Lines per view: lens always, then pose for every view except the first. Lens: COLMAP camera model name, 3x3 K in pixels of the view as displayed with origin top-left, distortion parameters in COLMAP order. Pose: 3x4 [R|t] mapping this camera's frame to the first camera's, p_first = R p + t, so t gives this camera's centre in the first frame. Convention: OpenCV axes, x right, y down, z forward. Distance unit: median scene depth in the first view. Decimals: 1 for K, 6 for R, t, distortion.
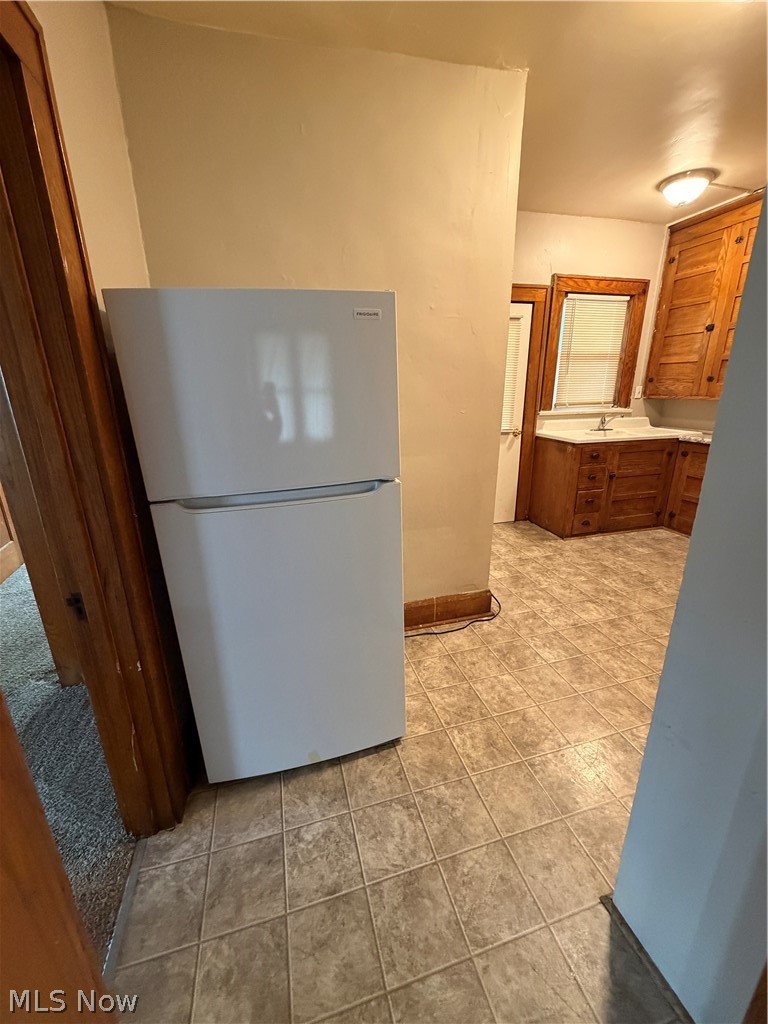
lens RADIAL K [[409.8, 0, 381.8], [0, 409.8, 509.6], [0, 0, 1]] dist [-0.000552, 0.000174]
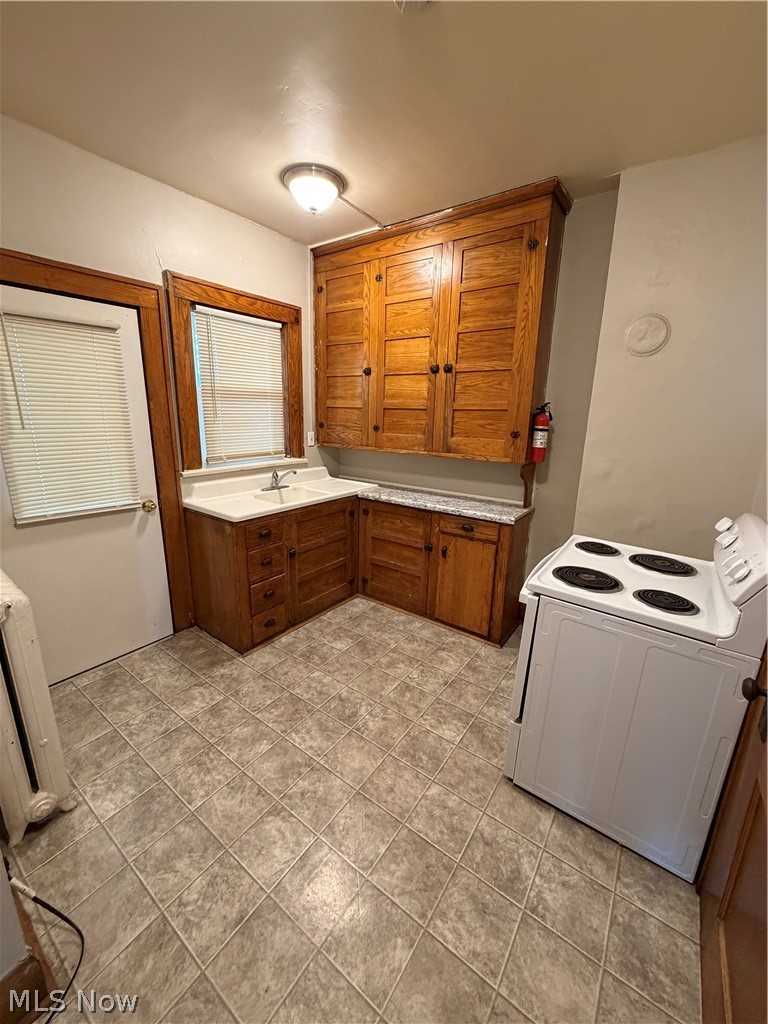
lens RADIAL K [[409.8, 0, 382.7], [0, 409.8, 512.9], [0, 0, 1]] dist [-0.000552, 0.000174]
pose [[0.783675, -0.122624, 0.608947, 0.237961], [0.149553, 0.988731, 0.006637, -0.135556], [-0.602899, 0.085869, 0.793183, 0.288960]]
